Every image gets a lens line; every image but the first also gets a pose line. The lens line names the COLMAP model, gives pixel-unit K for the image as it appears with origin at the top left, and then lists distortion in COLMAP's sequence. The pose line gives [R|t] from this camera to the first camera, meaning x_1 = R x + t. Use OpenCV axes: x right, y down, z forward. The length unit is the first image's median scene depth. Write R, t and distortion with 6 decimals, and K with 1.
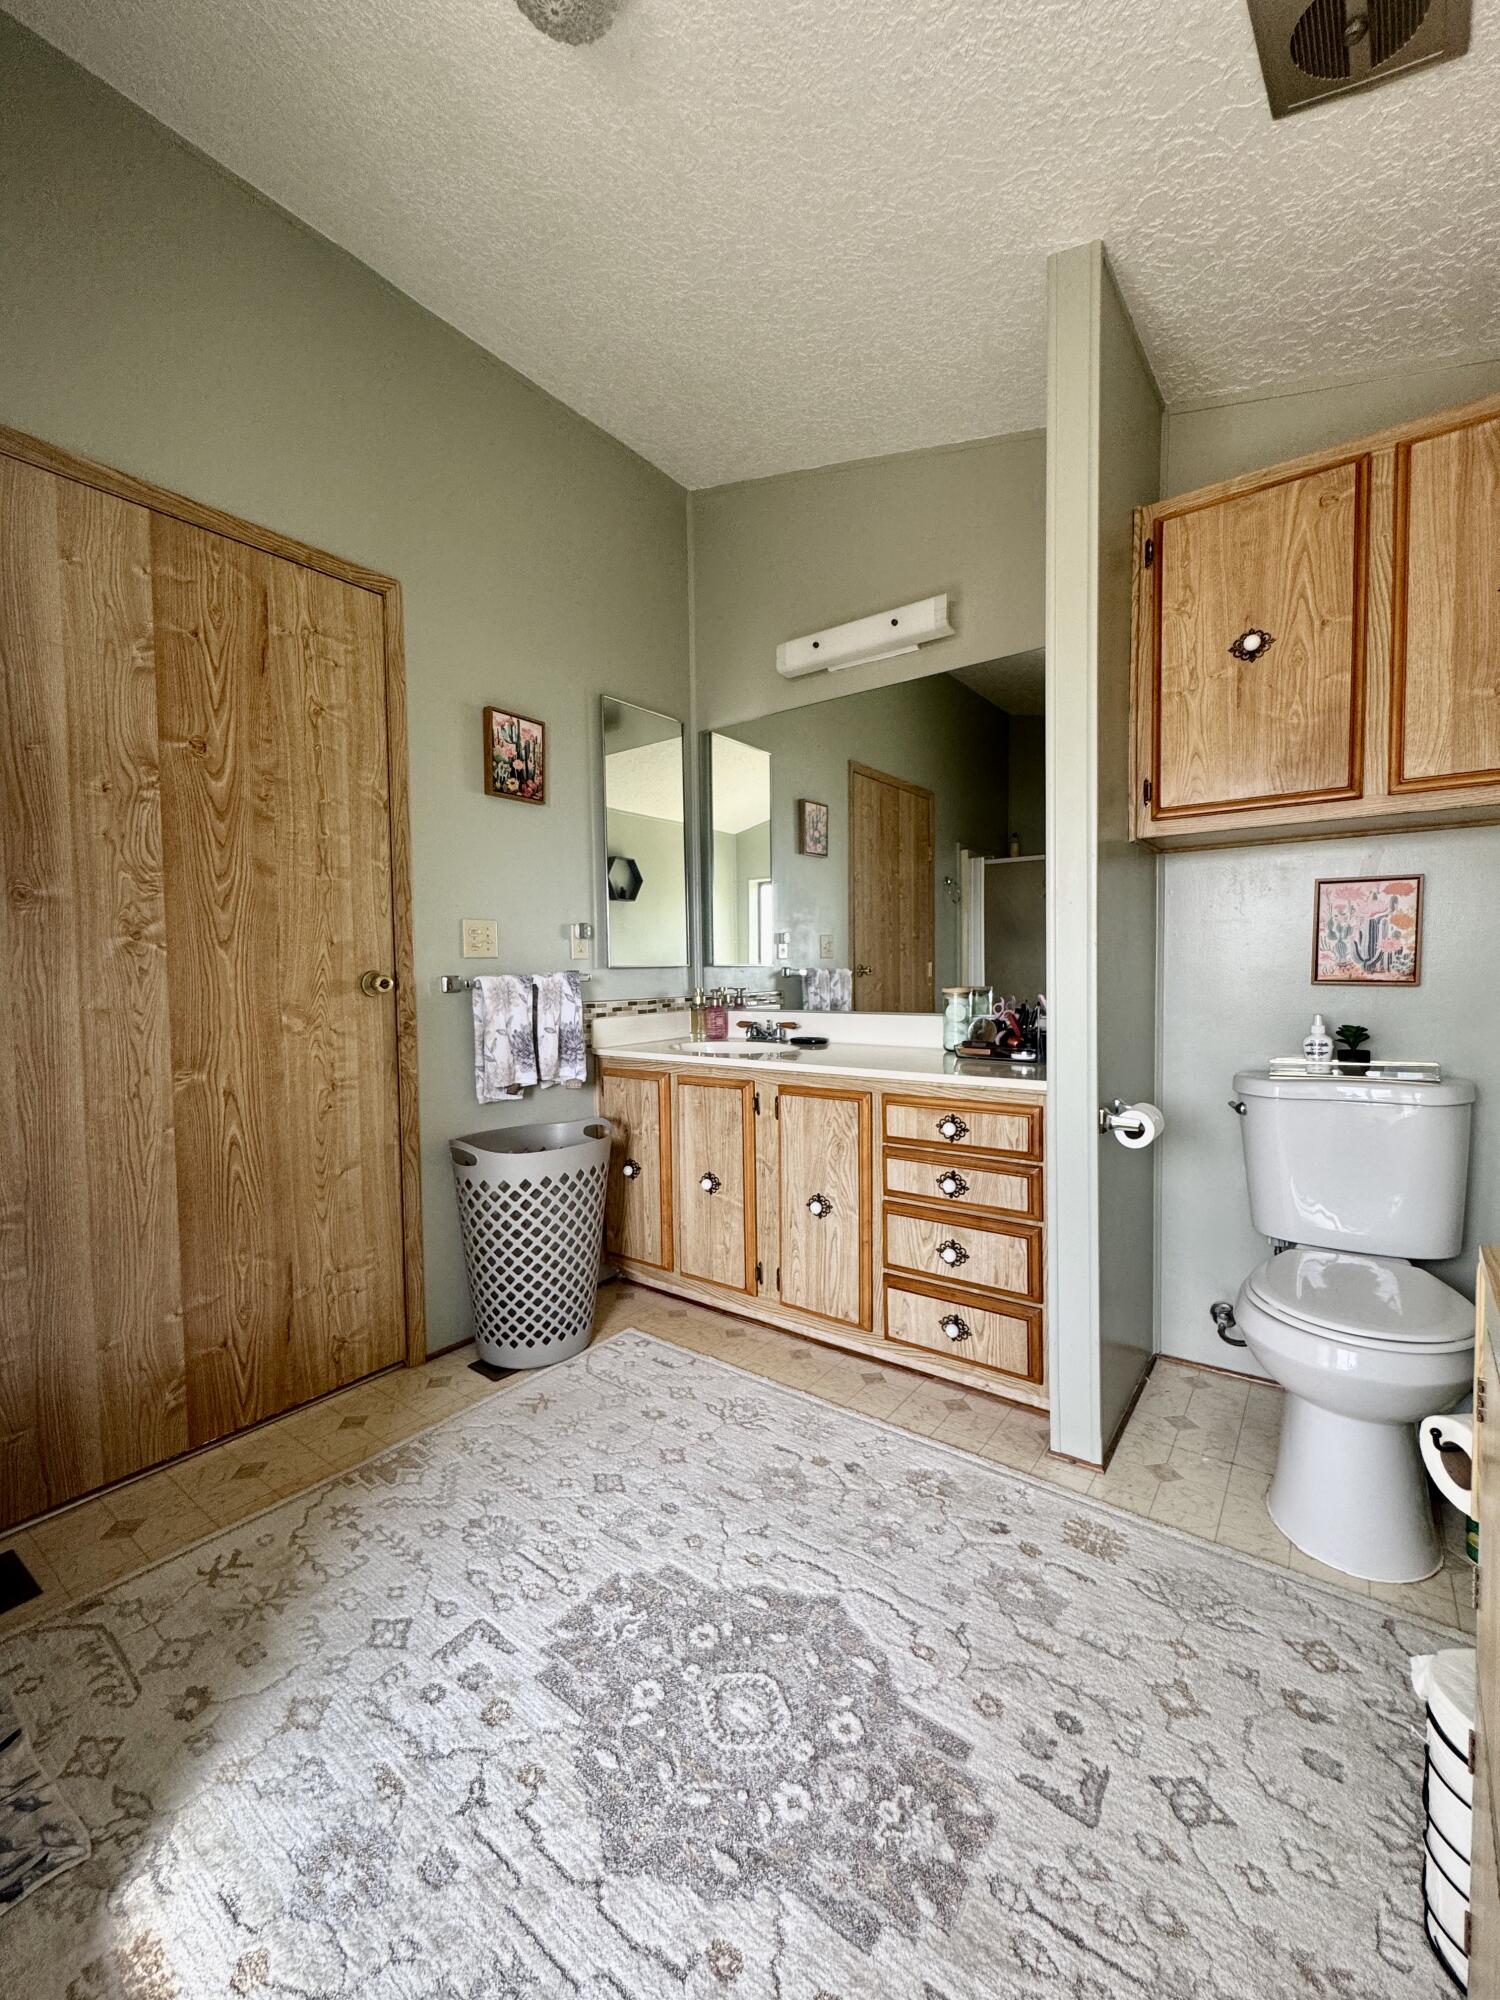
lens RADIAL K [[802.0, 0, 750.6], [0, 802.0, 994.9], [0, 0, 1]] dist [-0.004370, 0.000592]
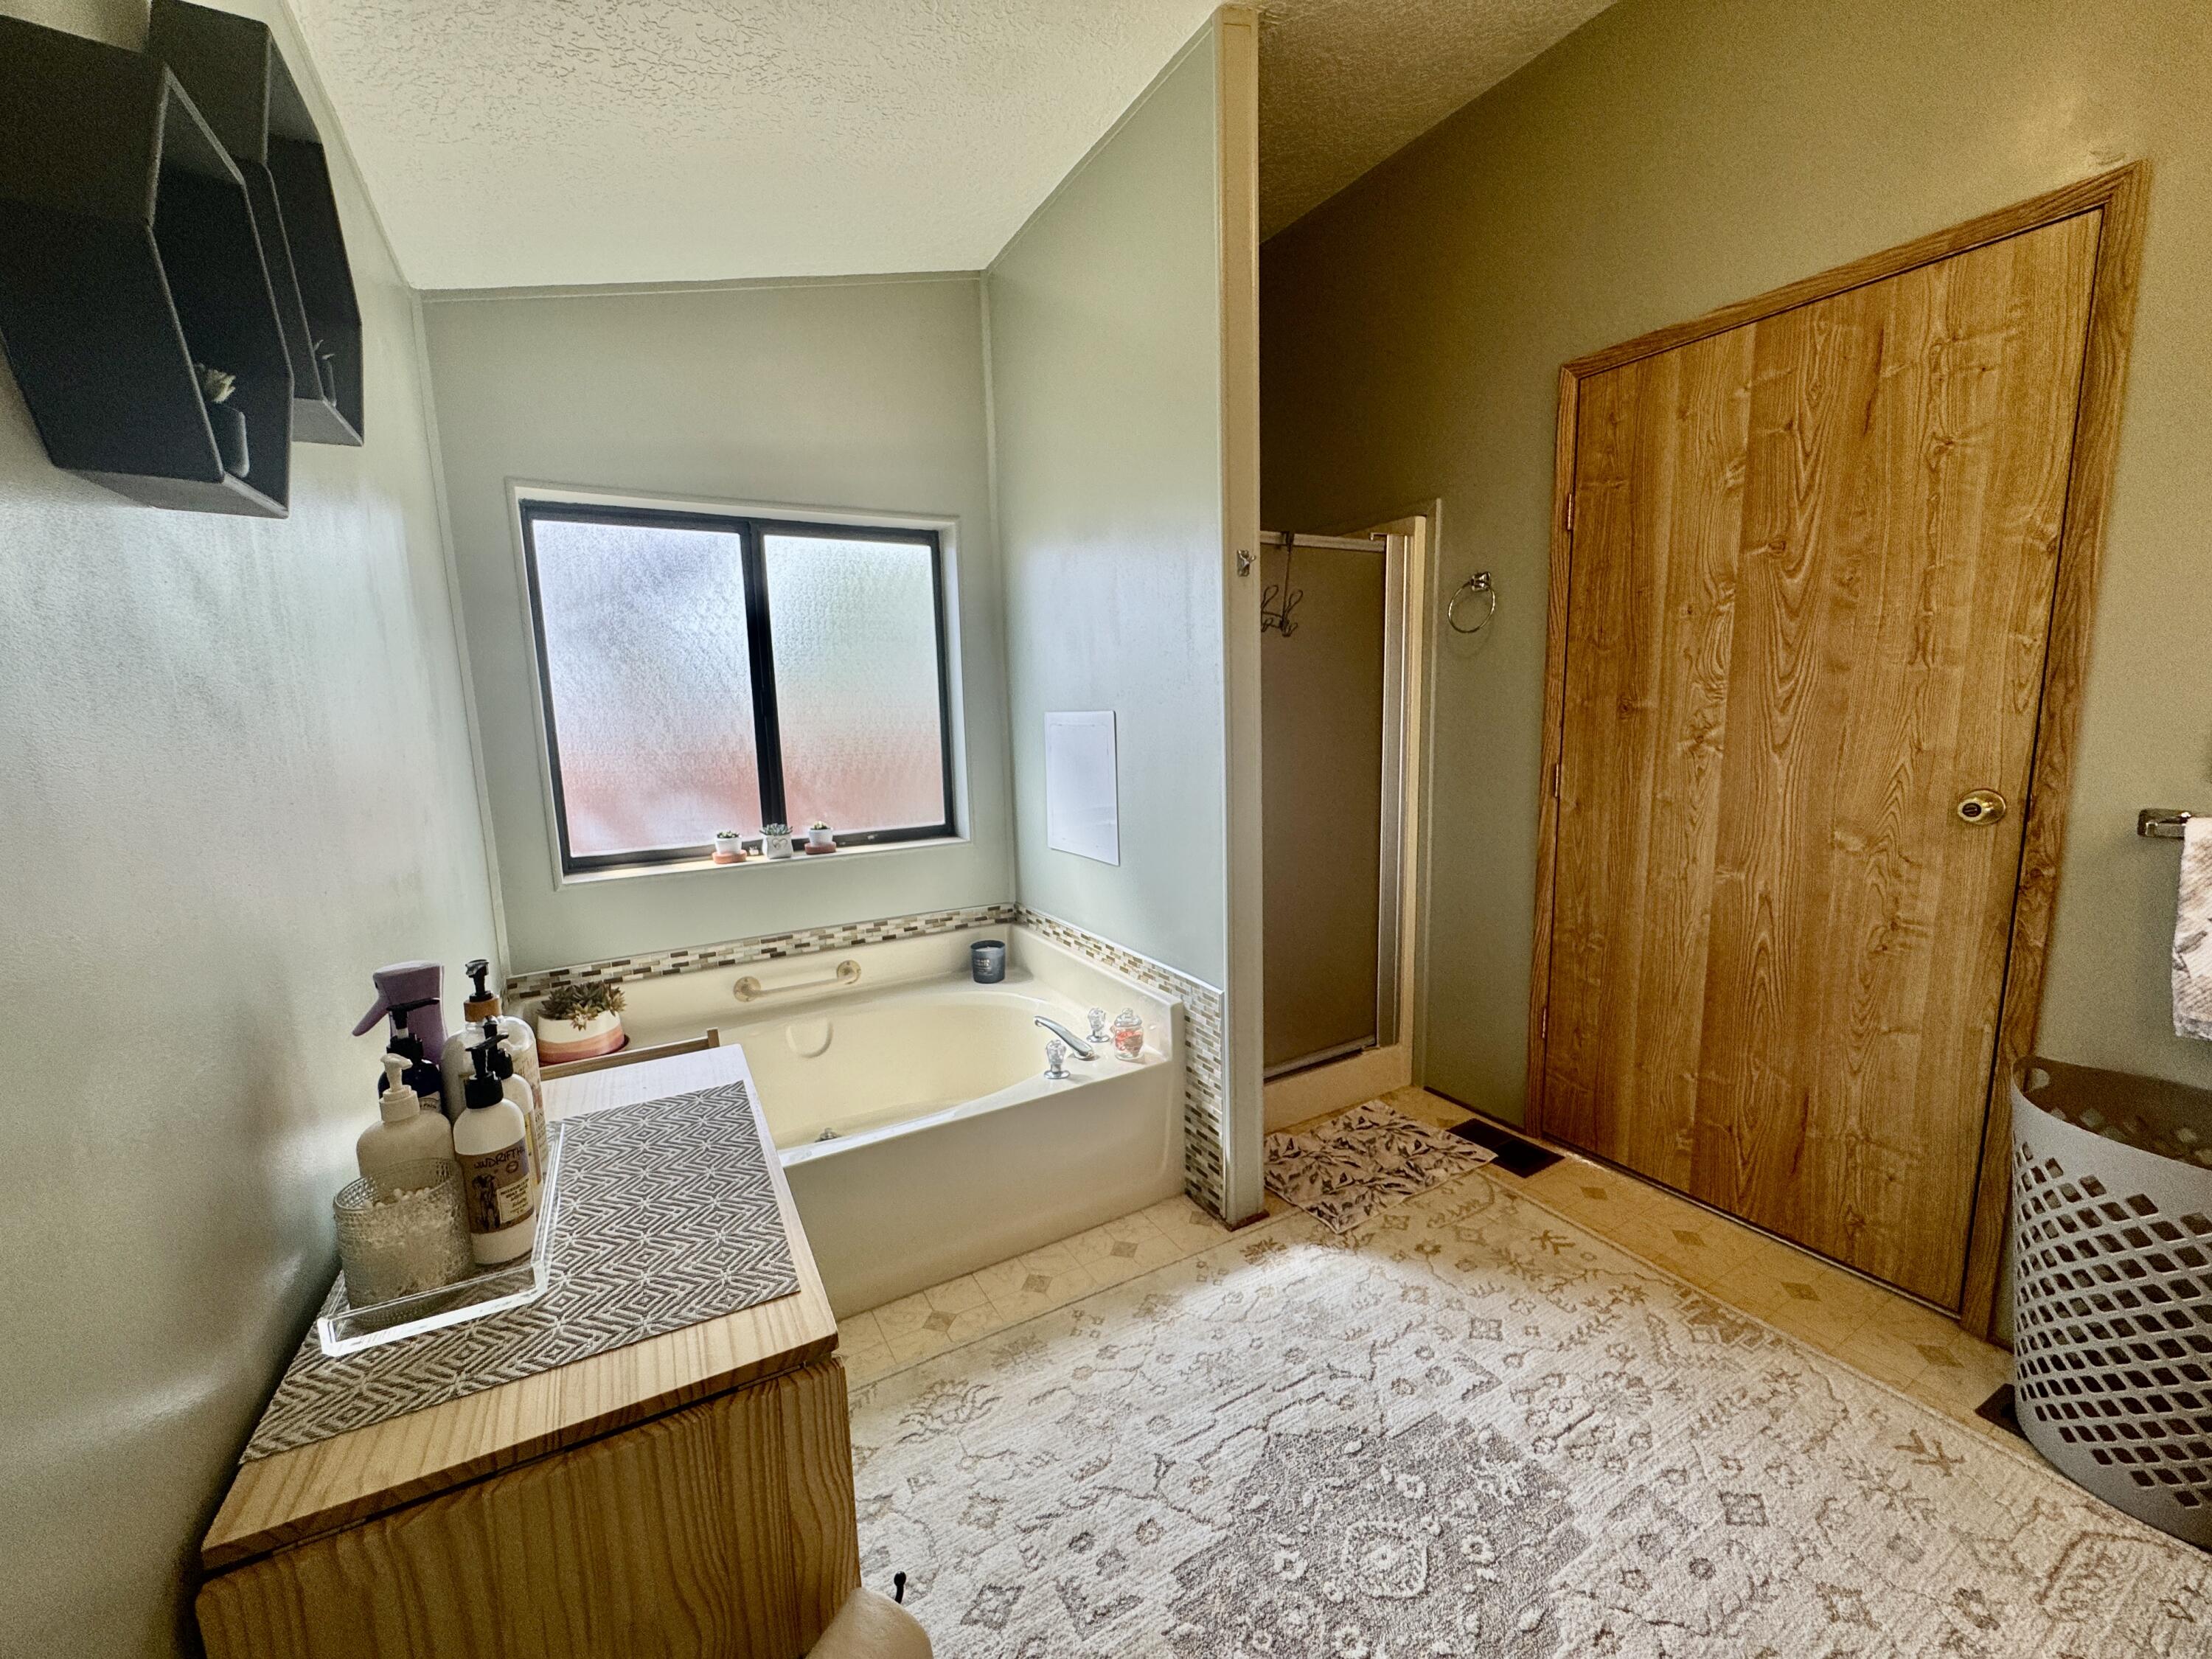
lens RADIAL K [[887.0, 0, 1106.0], [0, 887.0, 827.7], [0, 0, 1]] dist [-0.004370, 0.000592]
pose [[-0.388415, 0.156873, -0.908034, 0.659047], [-0.001091, 0.985324, 0.170693, -0.152451], [0.921484, 0.067290, -0.382543, 0.668012]]
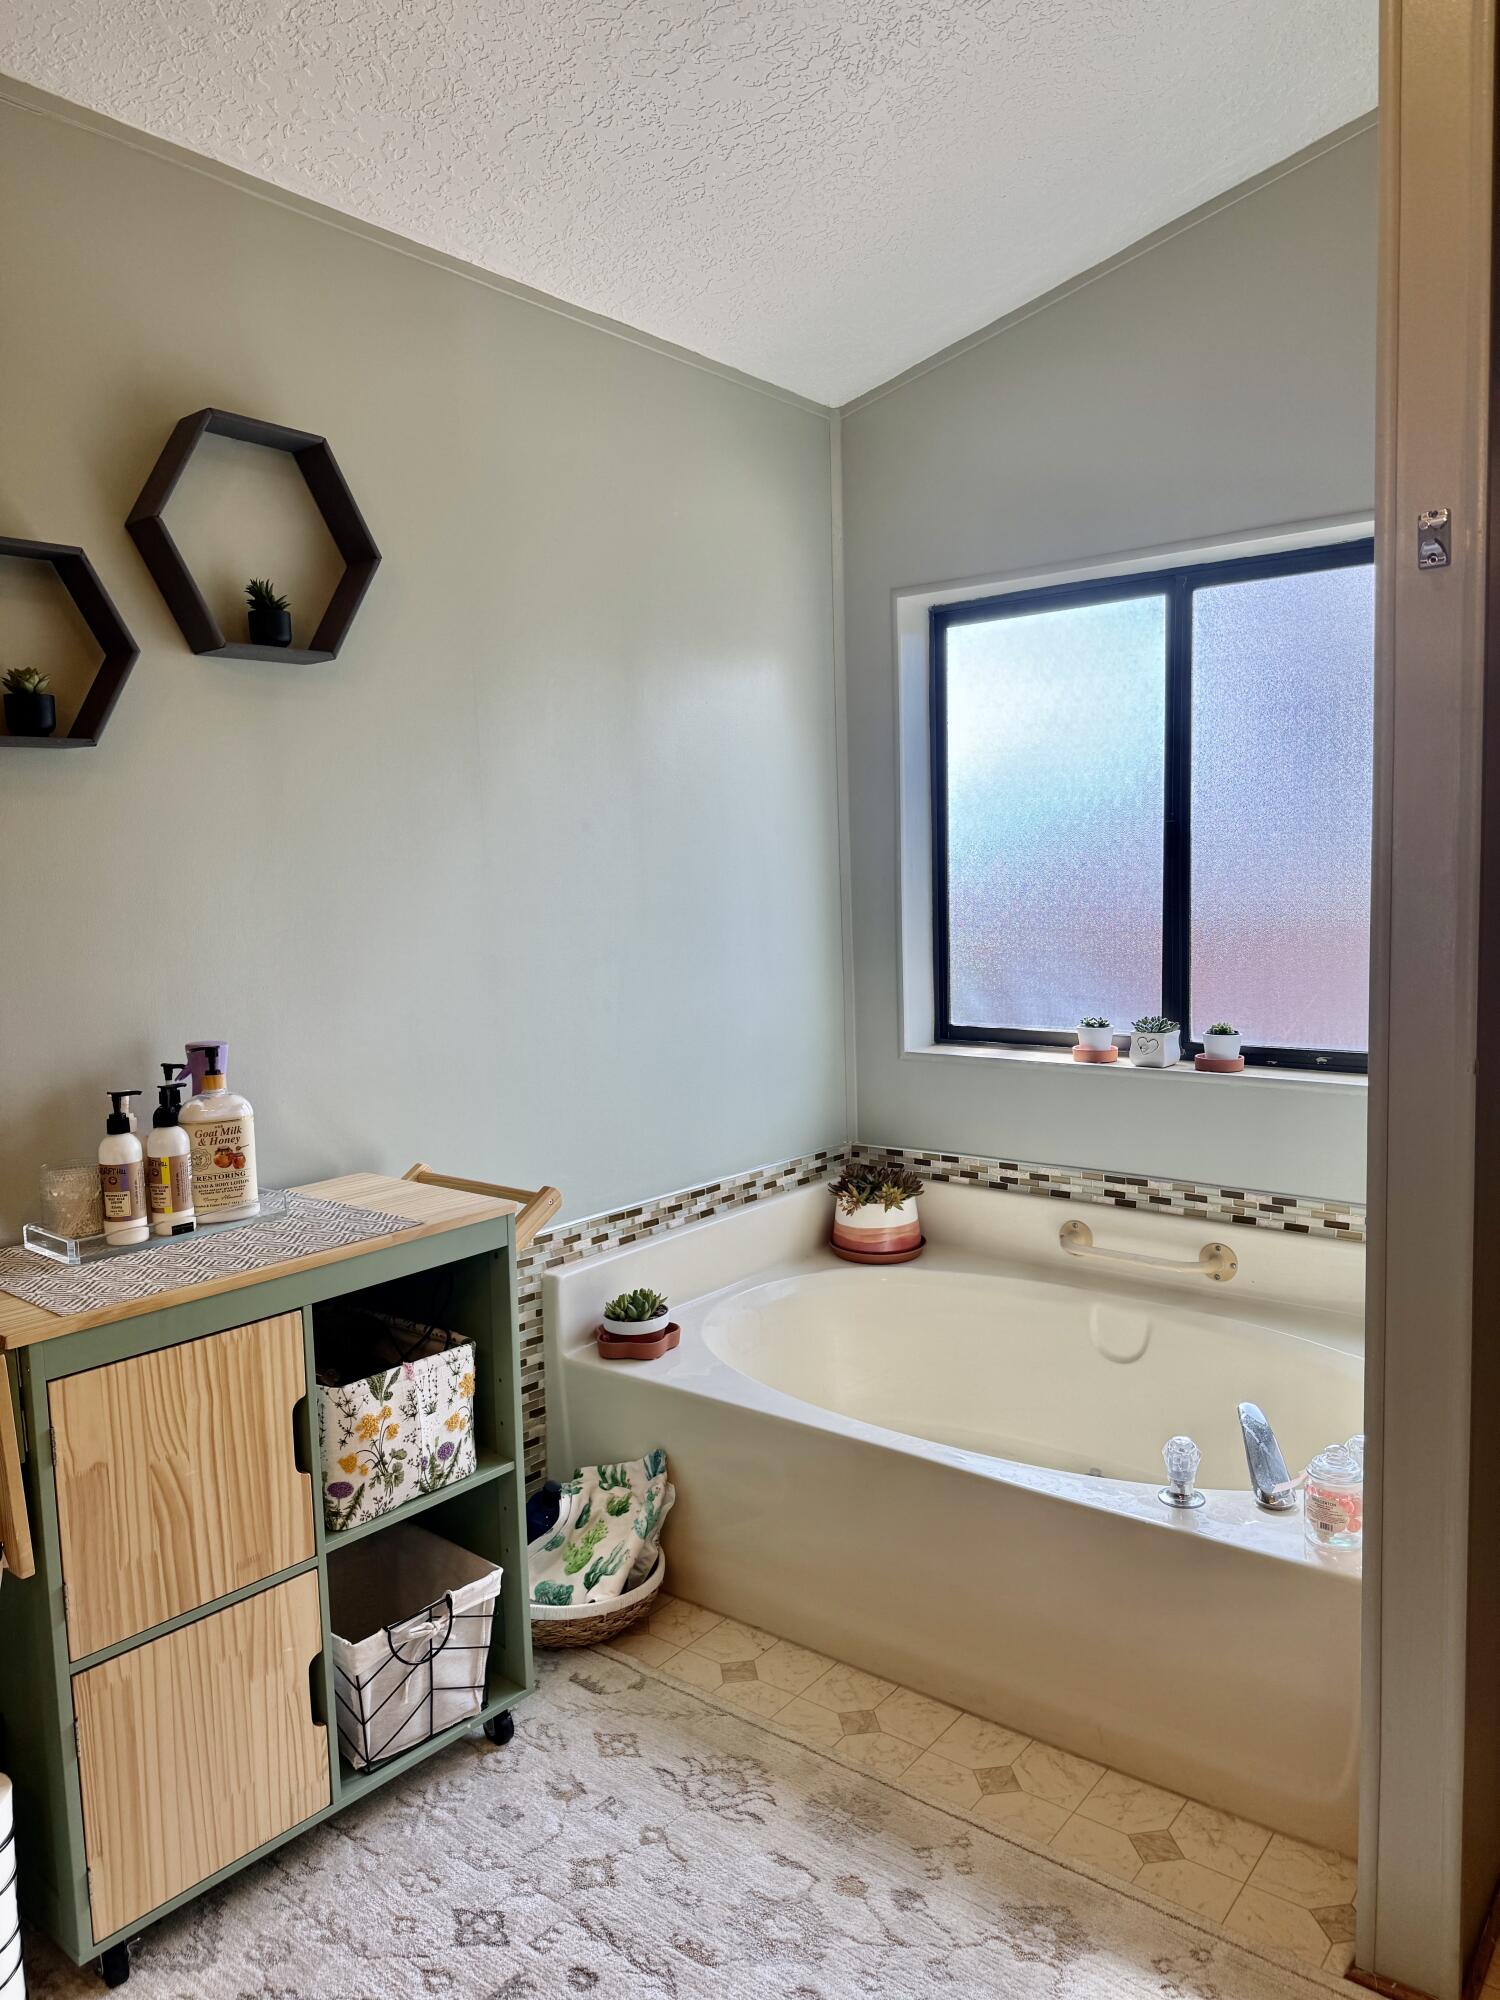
lens RADIAL K [[1405.6, 0, 758.1], [0, 1405.6, 1010.1], [0, 0, 1]] dist [0.004237, -0.018339]
pose [[-0.999113, 0.037612, 0.018947, -0.076662], [0.039997, 0.988294, 0.147225, -0.165509], [-0.013187, 0.147852, -0.988922, 1.199212]]
